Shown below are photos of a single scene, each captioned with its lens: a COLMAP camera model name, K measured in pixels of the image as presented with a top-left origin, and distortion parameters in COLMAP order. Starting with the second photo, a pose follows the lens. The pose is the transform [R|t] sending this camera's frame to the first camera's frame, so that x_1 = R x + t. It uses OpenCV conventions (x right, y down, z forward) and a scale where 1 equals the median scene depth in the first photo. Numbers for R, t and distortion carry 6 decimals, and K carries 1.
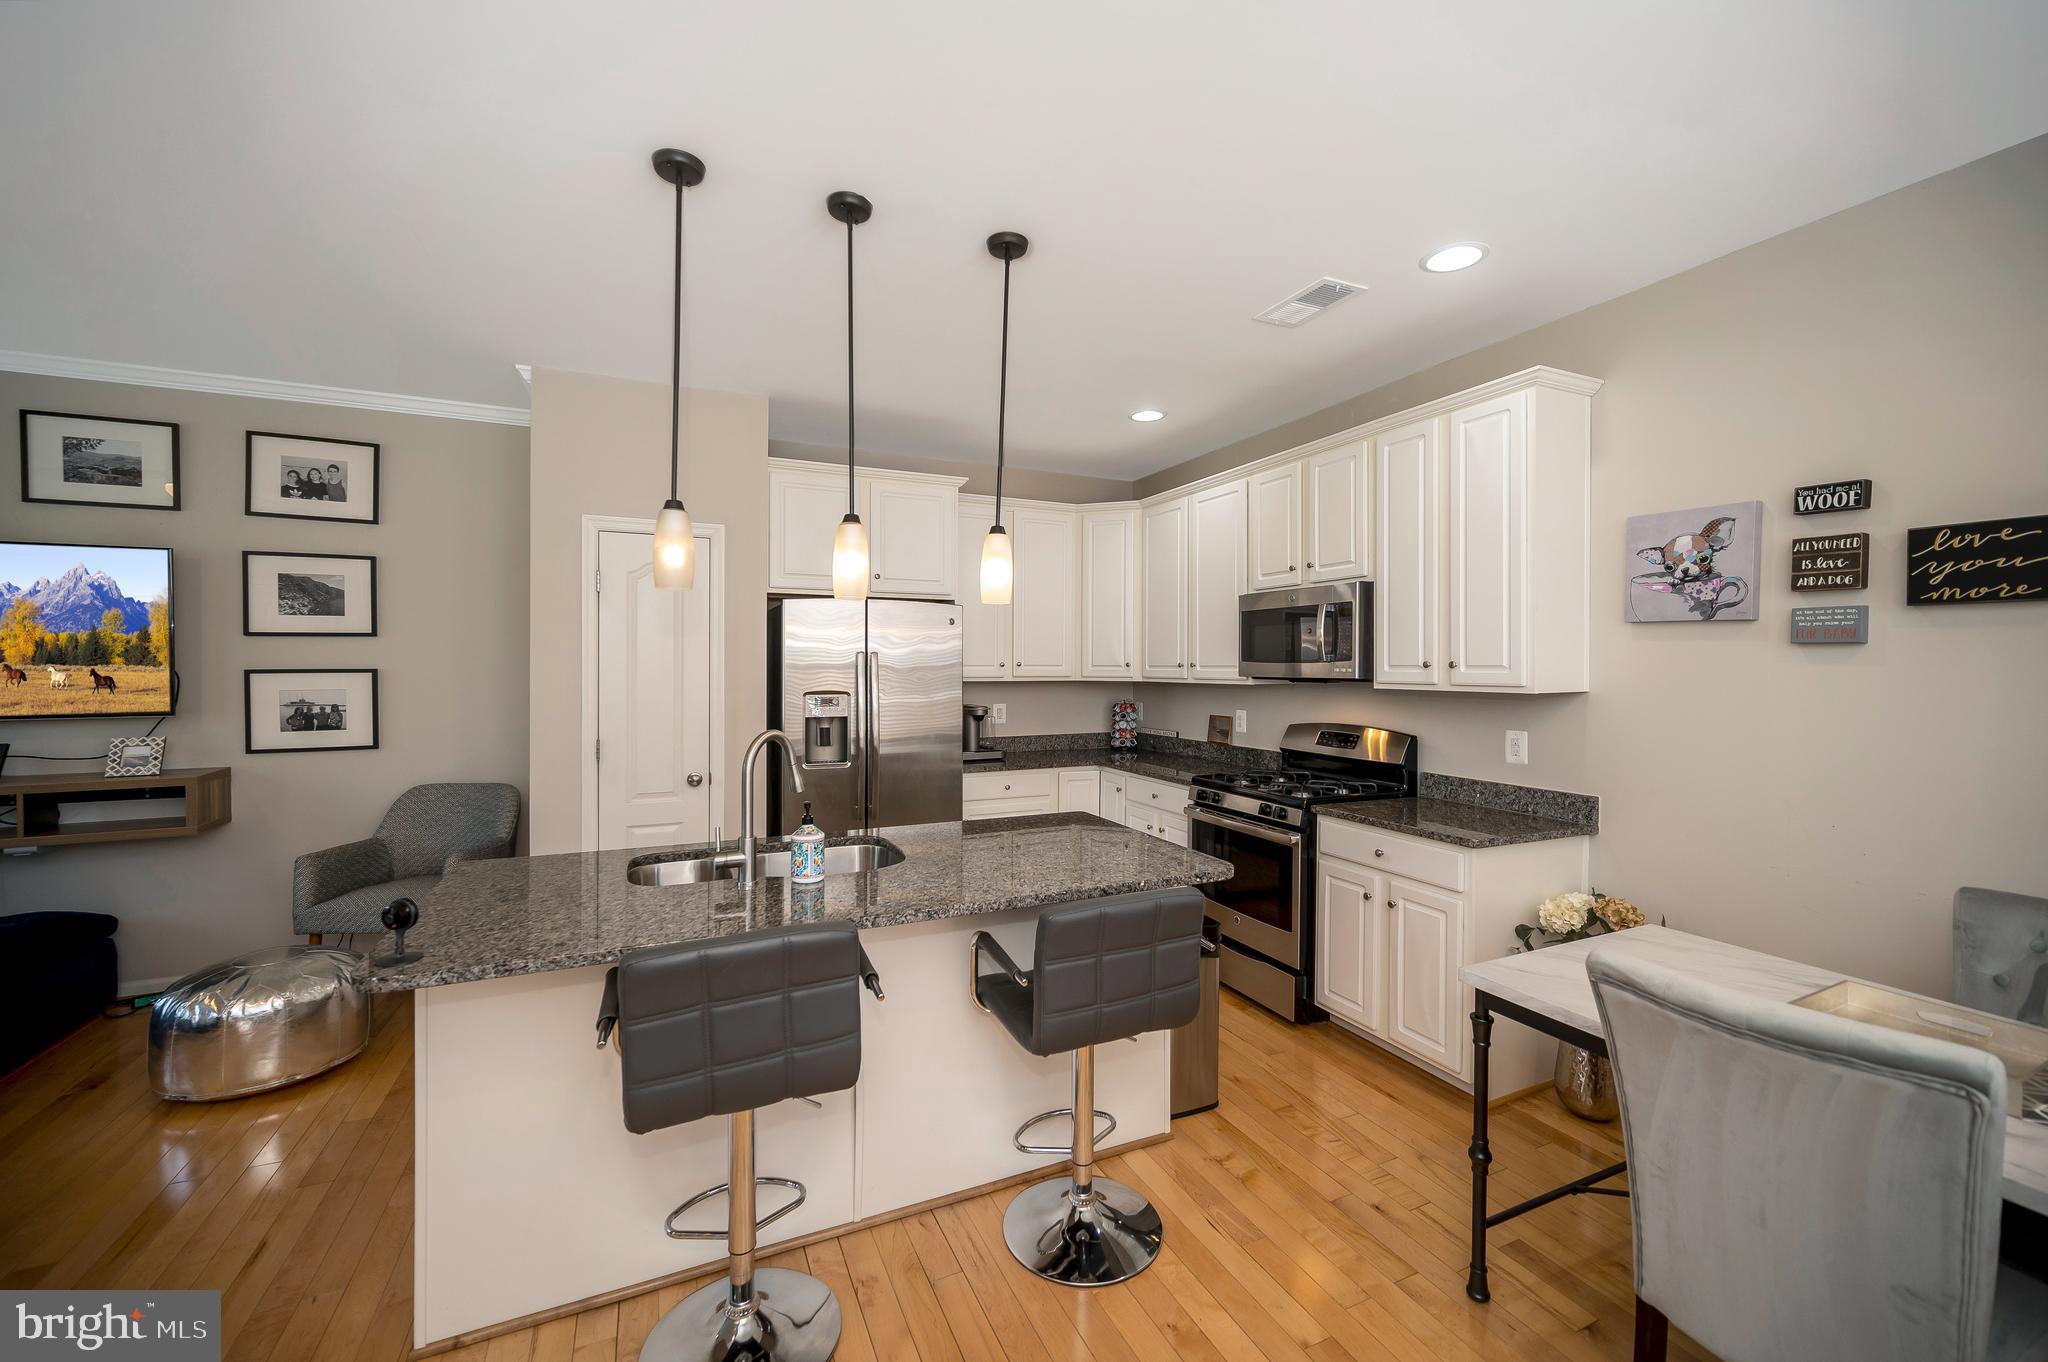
lens RADIAL K [[814.0, 0, 1035.9], [0, 814.0, 664.4], [0, 0, 1]] dist [-0.000641, -0.000132]
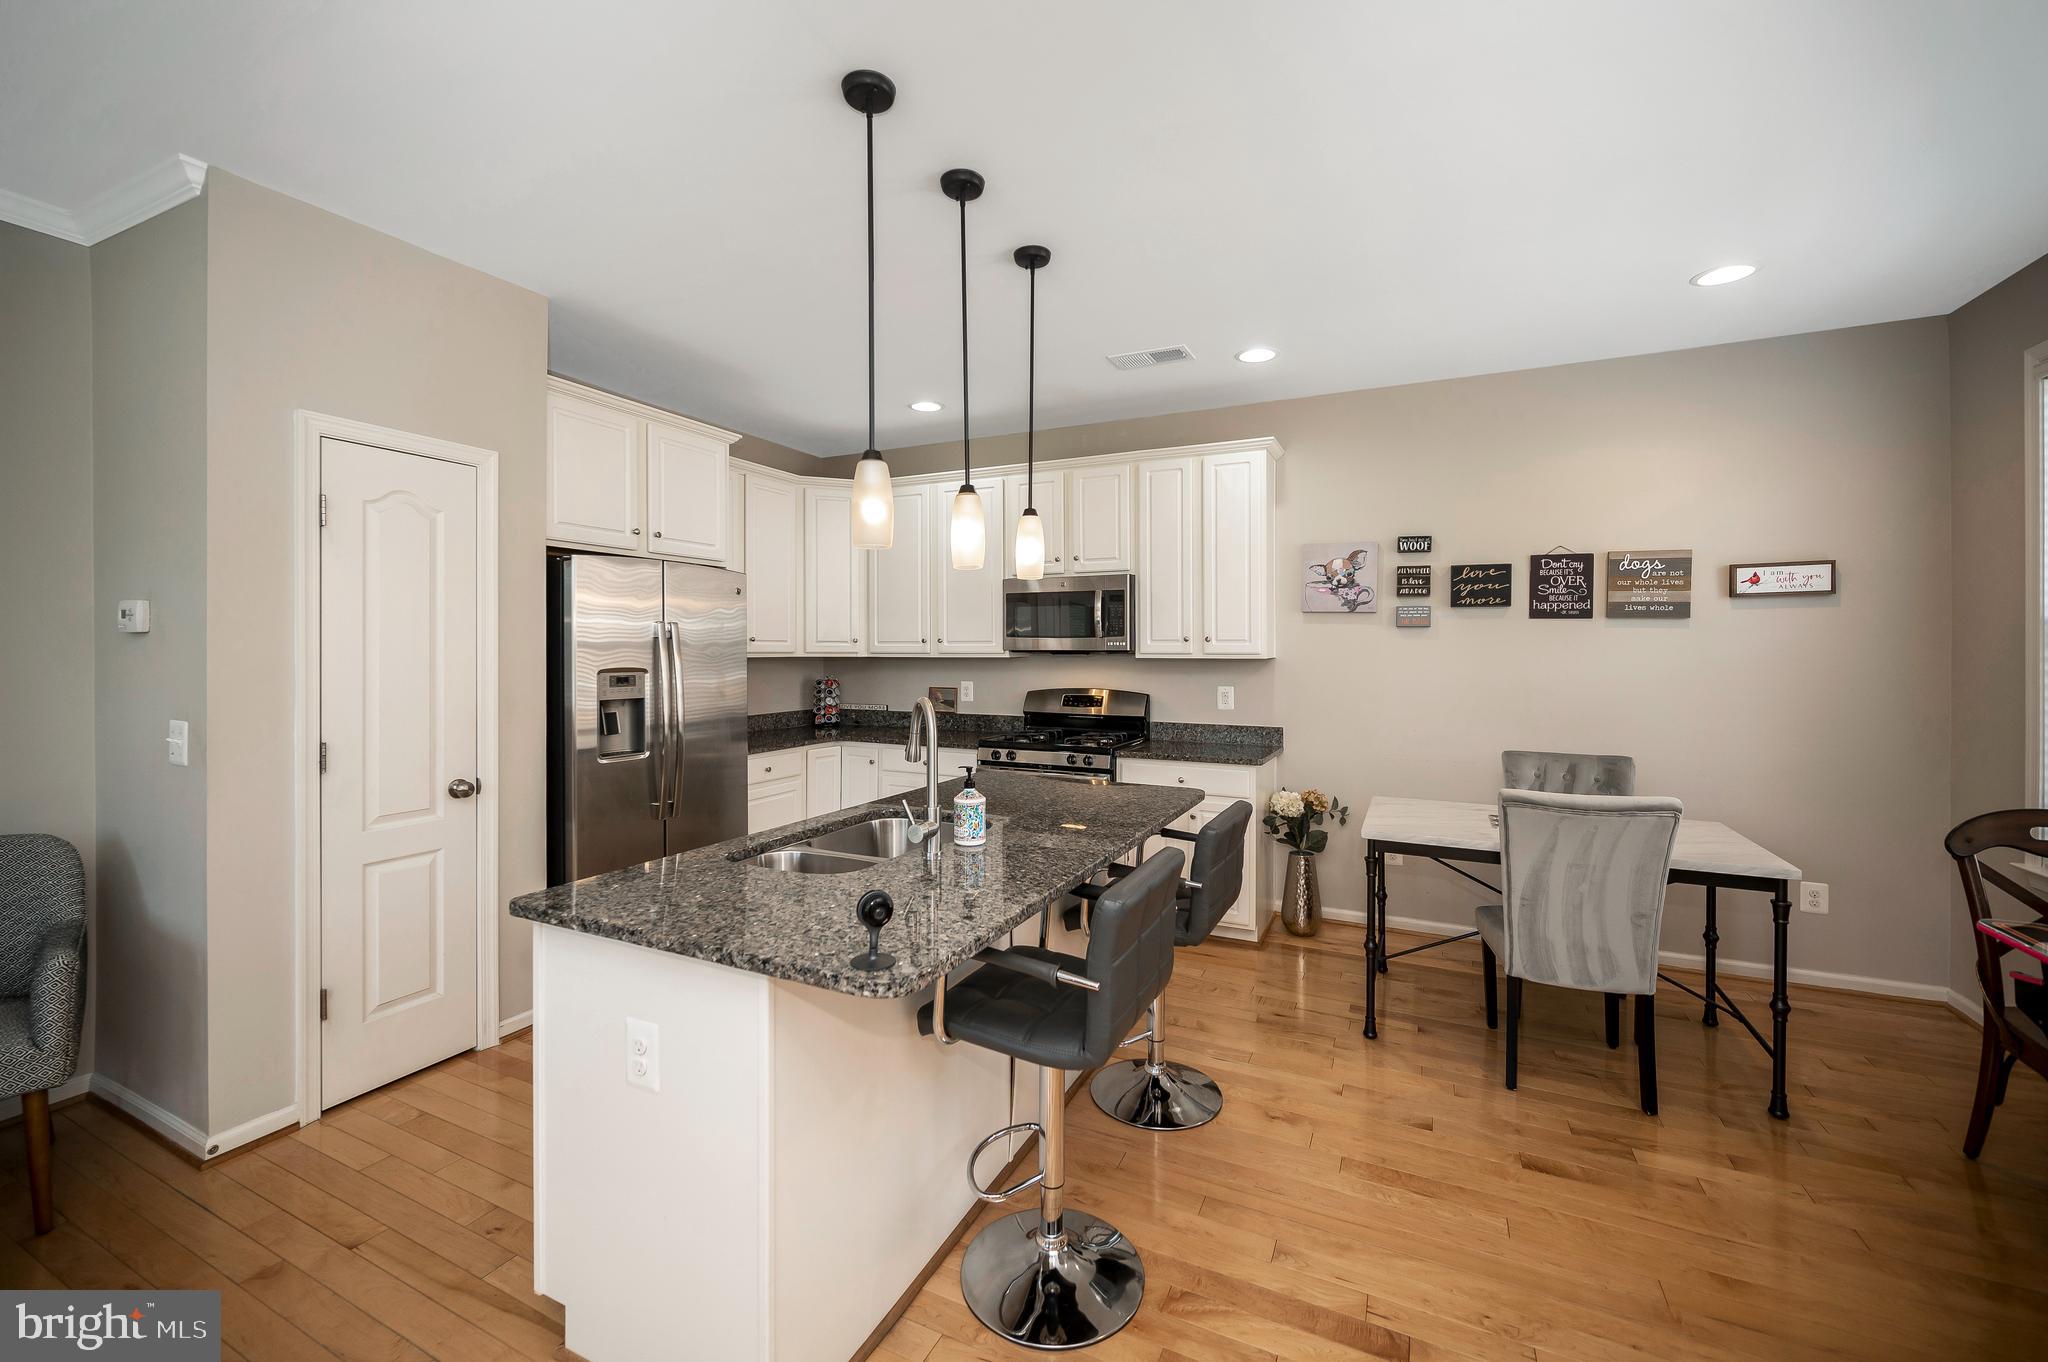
lens RADIAL K [[817.5, 0, 1022.8], [0, 817.5, 640.7], [0, 0, 1]] dist [-0.001139, -0.000629]
pose [[0.778781, 0.005443, 0.627273, -0.686915], [-0.000340, 0.999966, -0.008254, 0.016680], [-0.627296, 0.006215, 0.778756, 0.131720]]
